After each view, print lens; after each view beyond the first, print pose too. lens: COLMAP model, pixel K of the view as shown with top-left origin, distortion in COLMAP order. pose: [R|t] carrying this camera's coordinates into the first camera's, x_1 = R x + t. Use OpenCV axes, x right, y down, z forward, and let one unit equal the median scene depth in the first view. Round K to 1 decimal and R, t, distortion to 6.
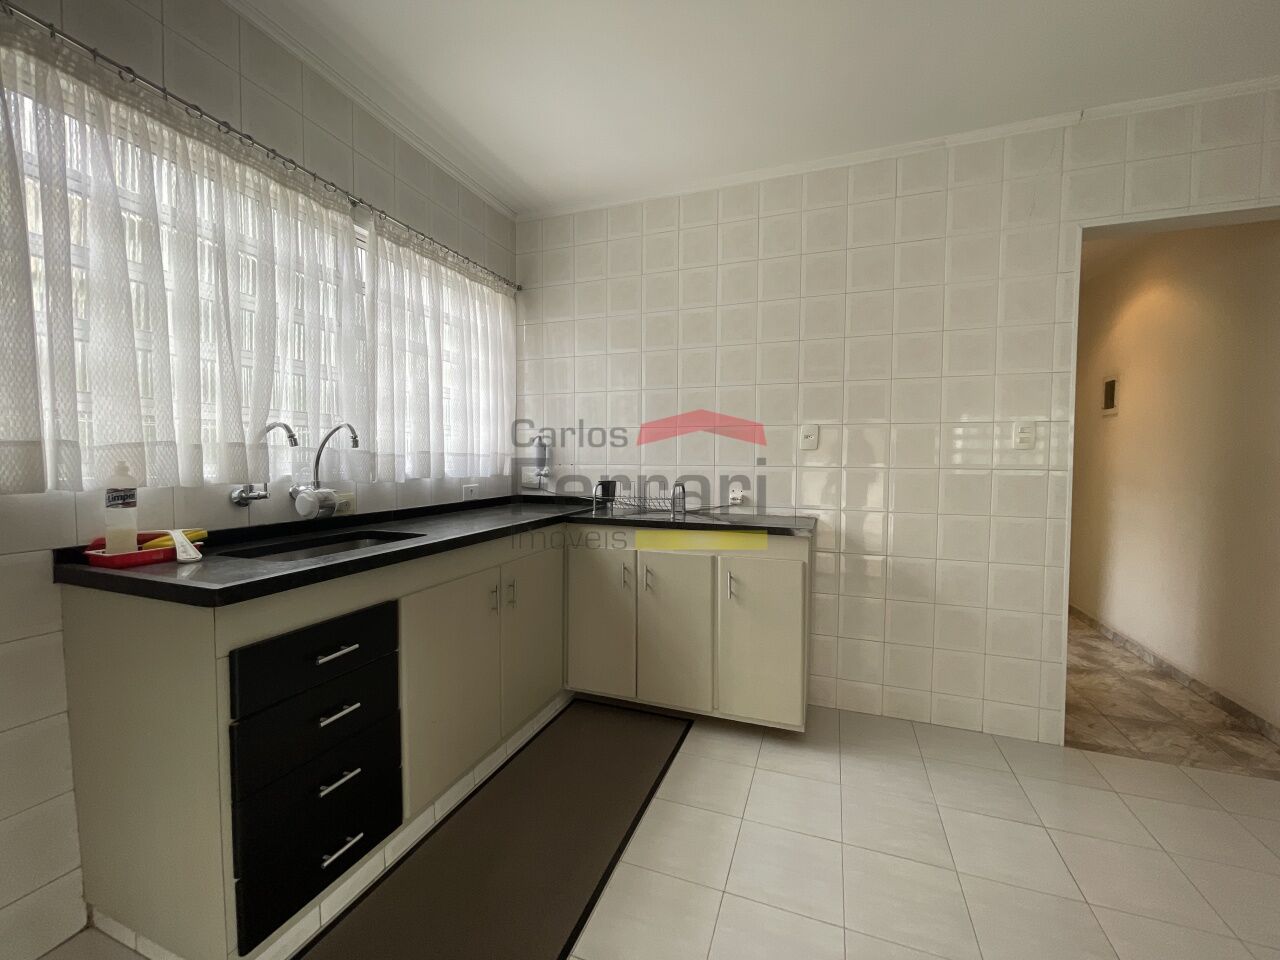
lens RADIAL K [[516.7, 0, 639.7], [0, 516.7, 478.8], [0, 0, 1]] dist [-0.000069, -0.000109]
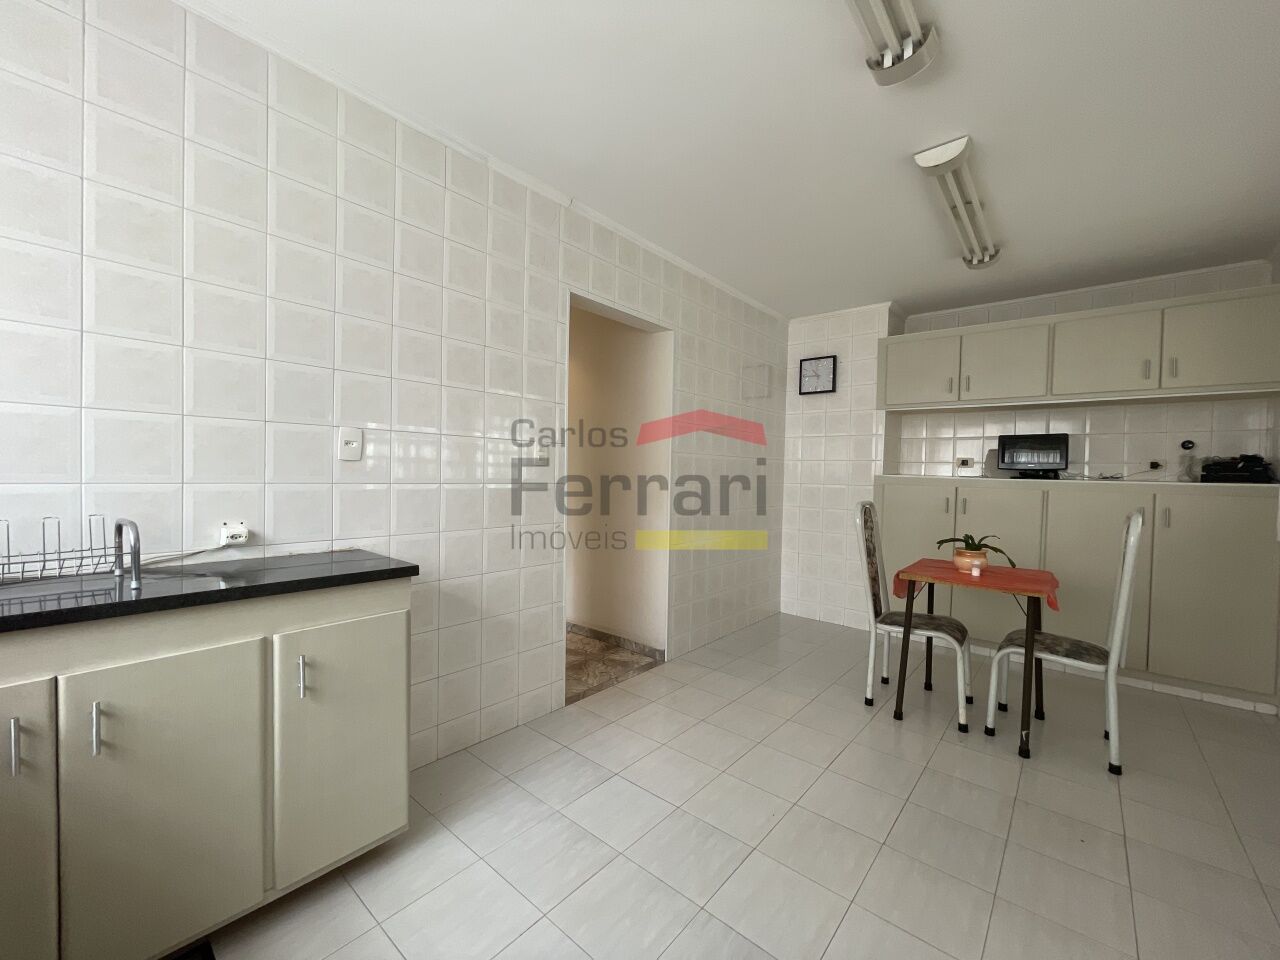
lens RADIAL K [[516.7, 0, 638.6], [0, 516.7, 485.1], [0, 0, 1]] dist [-0.000069, -0.000109]
pose [[0.343940, -0.020193, 0.938774, -0.253222], [0.017773, 0.999730, 0.014993, -0.026127], [-0.938823, 0.011529, 0.344206, 0.372705]]
